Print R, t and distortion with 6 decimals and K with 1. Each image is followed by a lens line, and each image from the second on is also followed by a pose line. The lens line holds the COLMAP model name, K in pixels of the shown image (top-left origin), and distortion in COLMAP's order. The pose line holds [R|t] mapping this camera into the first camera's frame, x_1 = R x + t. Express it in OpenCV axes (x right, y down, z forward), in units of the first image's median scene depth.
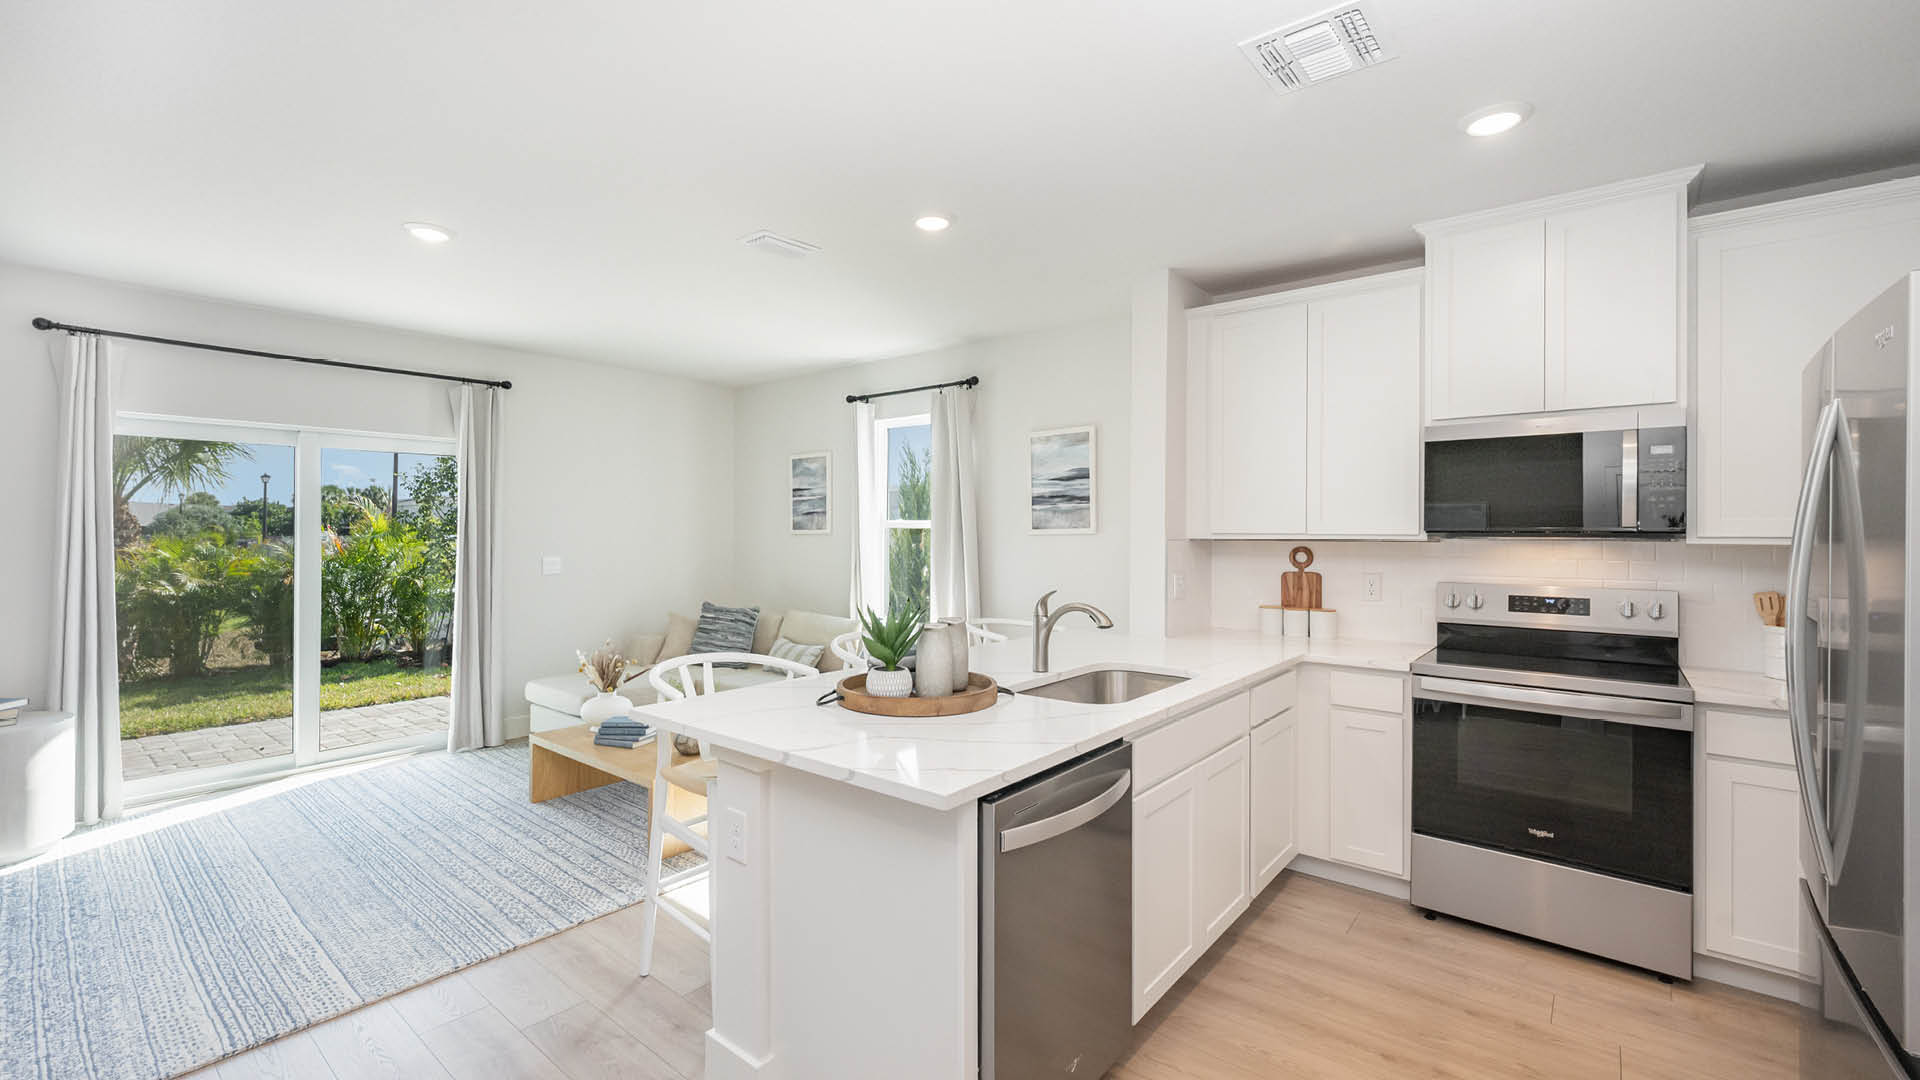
lens RADIAL K [[787.1, 0, 948.8], [0, 787.1, 532.1], [0, 0, 1]] dist [-0.000061, 0.000112]
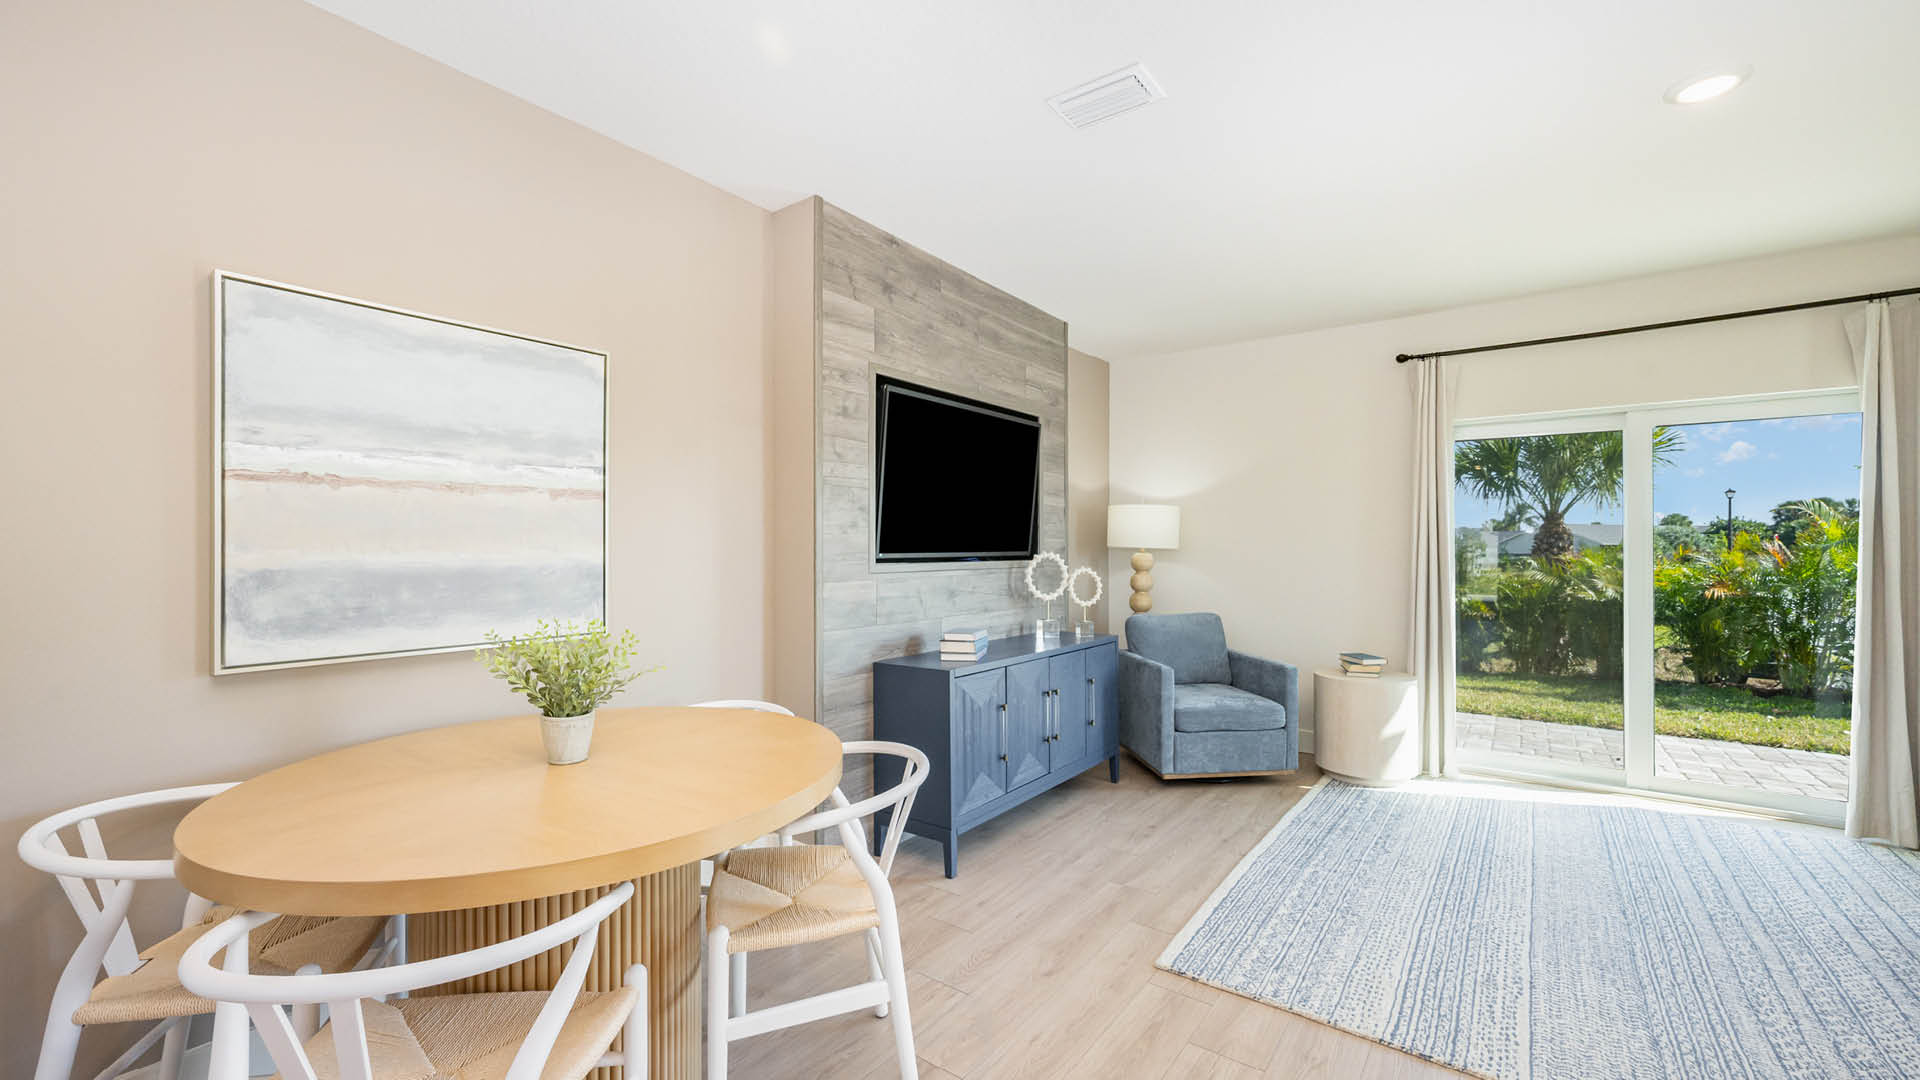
lens RADIAL K [[753.1, 0, 960.0], [0, 753.1, 540.0], [0, 0, 1]] dist [0.000474, 0.000586]
pose [[0.053784, -0.013620, -0.998460, -0.008833], [-0.000611, 0.999906, -0.013672, 0.027892], [0.998552, 0.001345, 0.053771, 0.181736]]
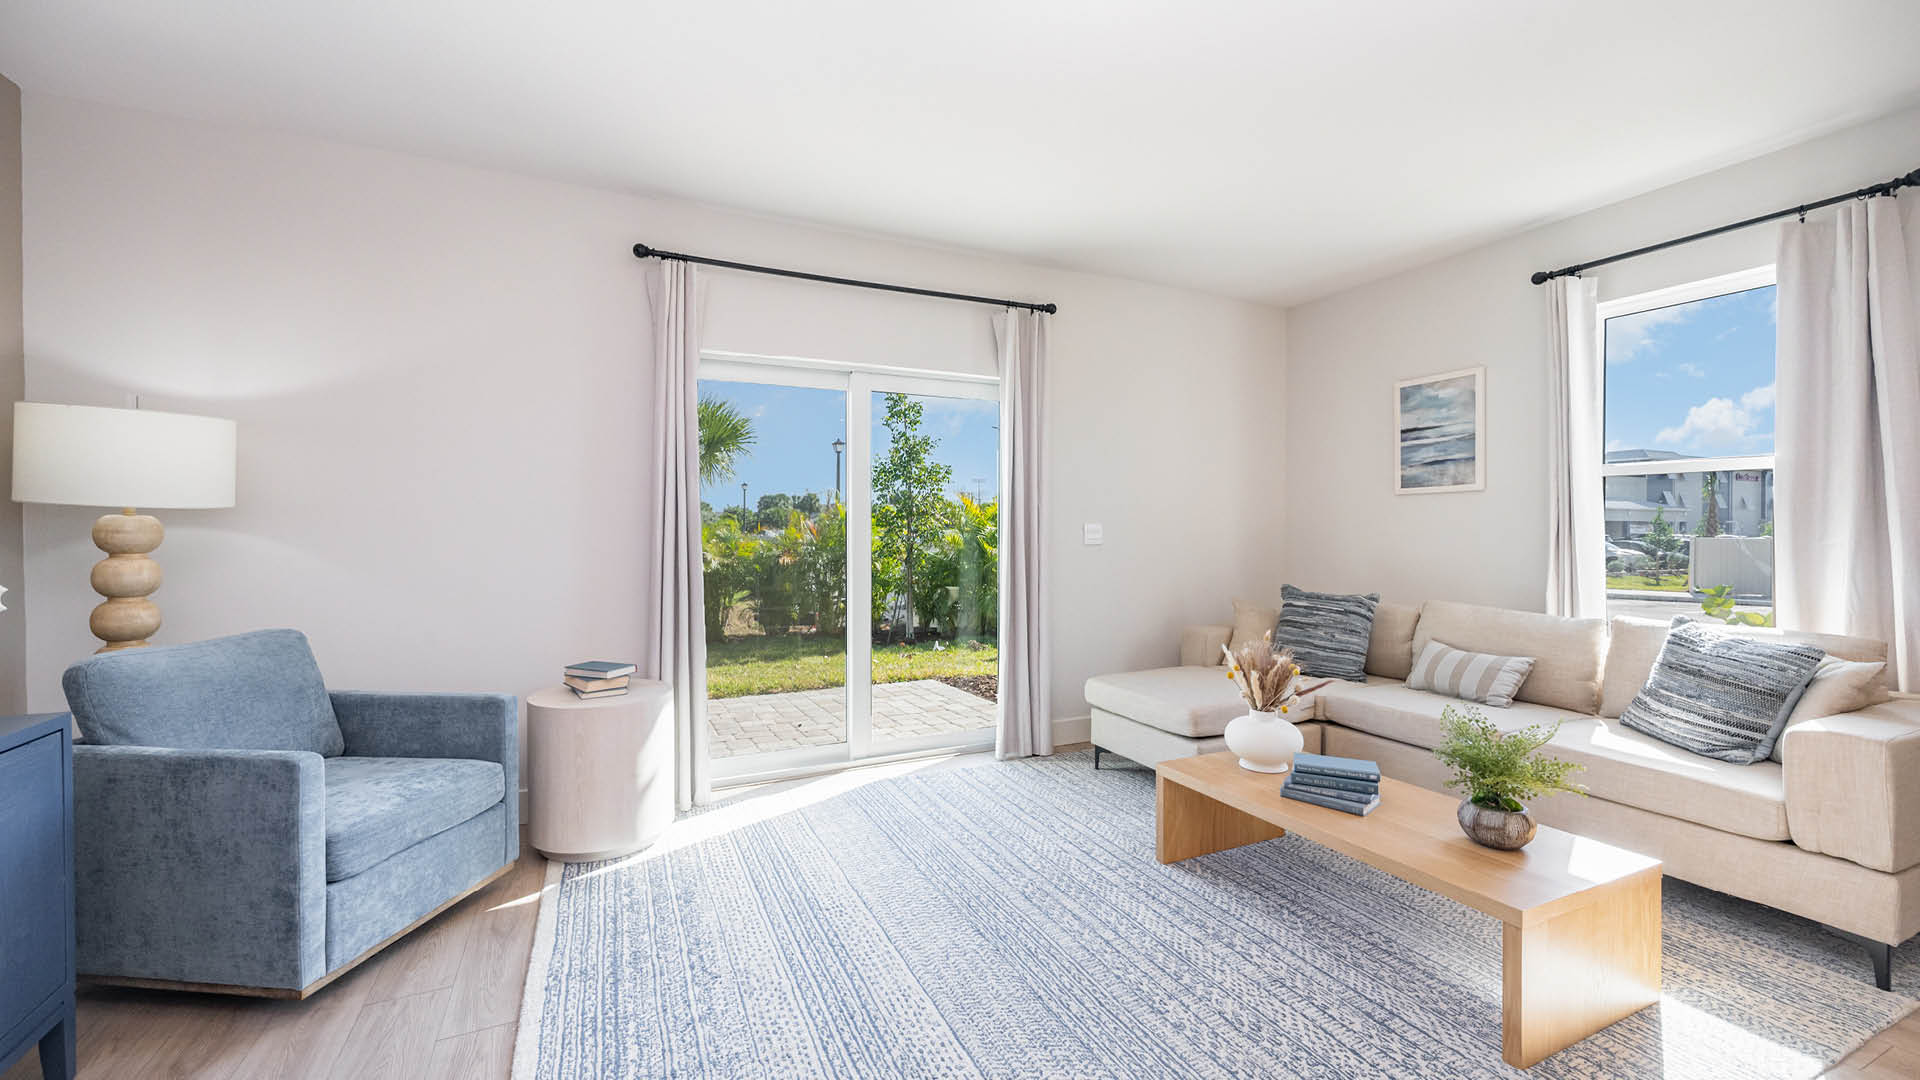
lens RADIAL K [[779.5, 0, 970.2], [0, 779.5, 535.8], [0, 0, 1]] dist [-0.000652, 0.000203]
pose [[0.909465, 0.001669, -0.415777, -0.325486], [0.001720, 0.999968, 0.007775, 0.042637], [0.415776, -0.007786, 0.909434, 0.254254]]
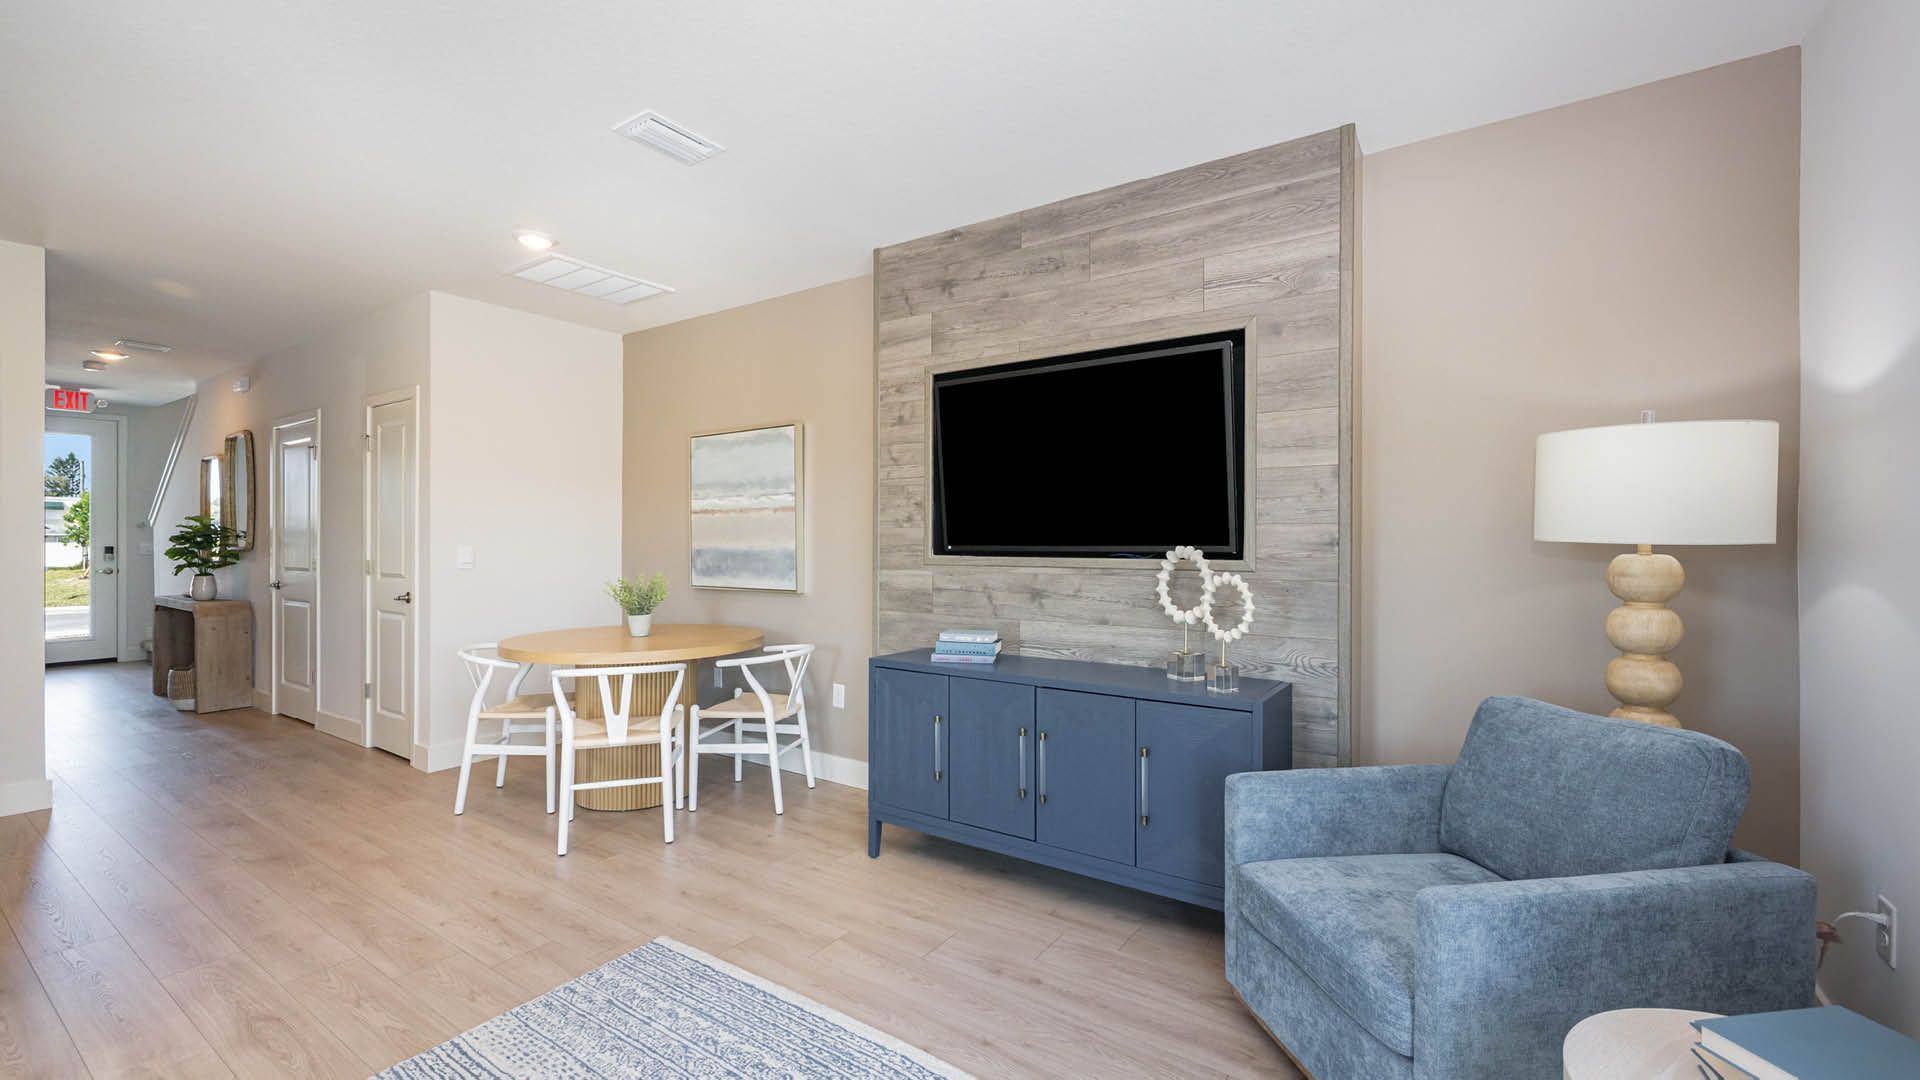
lens RADIAL K [[789.3, 0, 968.2], [0, 789.3, 547.2], [0, 0, 1]] dist [-0.000822, -0.000369]
pose [[-0.995031, -0.005329, -0.099419, -0.597801], [-0.006041, 0.999958, 0.006862, 0.026966], [0.099378, 0.007429, -0.995022, 0.834845]]
